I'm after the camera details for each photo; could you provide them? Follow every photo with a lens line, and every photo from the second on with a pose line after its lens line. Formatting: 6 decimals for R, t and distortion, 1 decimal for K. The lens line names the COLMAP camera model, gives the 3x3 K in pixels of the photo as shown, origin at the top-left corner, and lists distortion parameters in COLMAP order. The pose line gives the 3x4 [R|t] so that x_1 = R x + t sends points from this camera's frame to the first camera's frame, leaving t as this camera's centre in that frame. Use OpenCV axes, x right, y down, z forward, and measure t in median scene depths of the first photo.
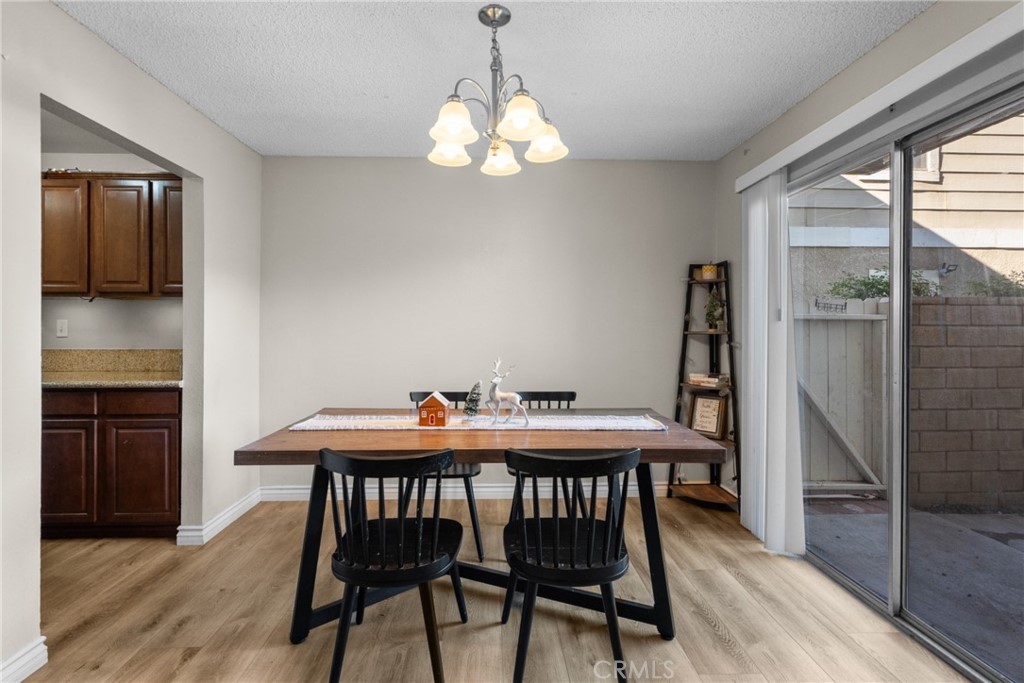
lens RADIAL K [[469.1, 0, 508.4], [0, 469.1, 334.2], [0, 0, 1]] dist [-0.000029, 0.000422]
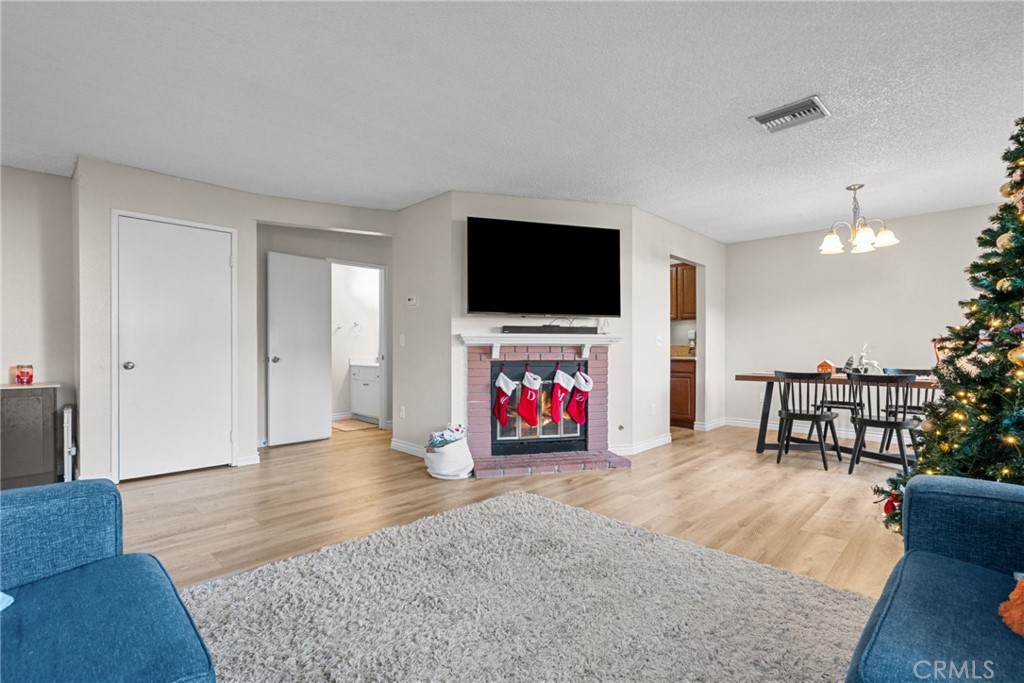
lens RADIAL K [[468.7, 0, 504.9], [0, 468.7, 347.5], [0, 0, 1]] dist [0.001515, 0.000051]
pose [[0.673427, -0.000804, -0.739254, 0.371757], [-0.007284, 0.999944, -0.007723, 0.084704], [0.739218, 0.010586, 0.673383, -1.286530]]
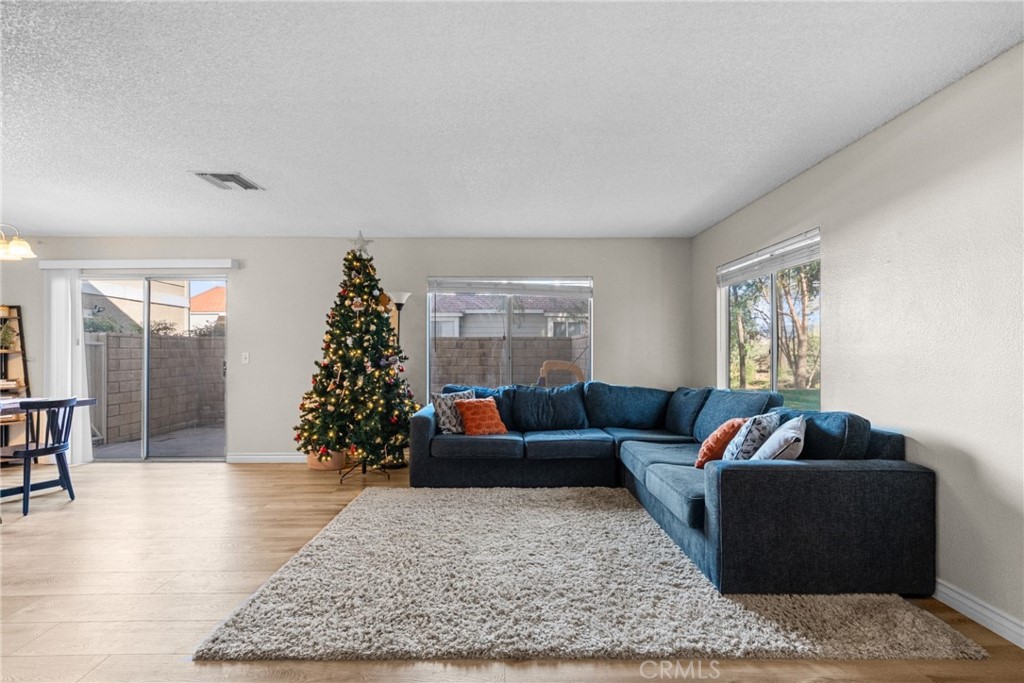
lens RADIAL K [[468.7, 0, 504.9], [0, 468.7, 347.5], [0, 0, 1]] dist [0.001515, 0.000051]
pose [[0.028404, 0.004385, 0.999587, -1.320316], [0.015726, 0.999865, -0.004833, 0.016960], [-0.999473, 0.015857, 0.028332, -0.825152]]
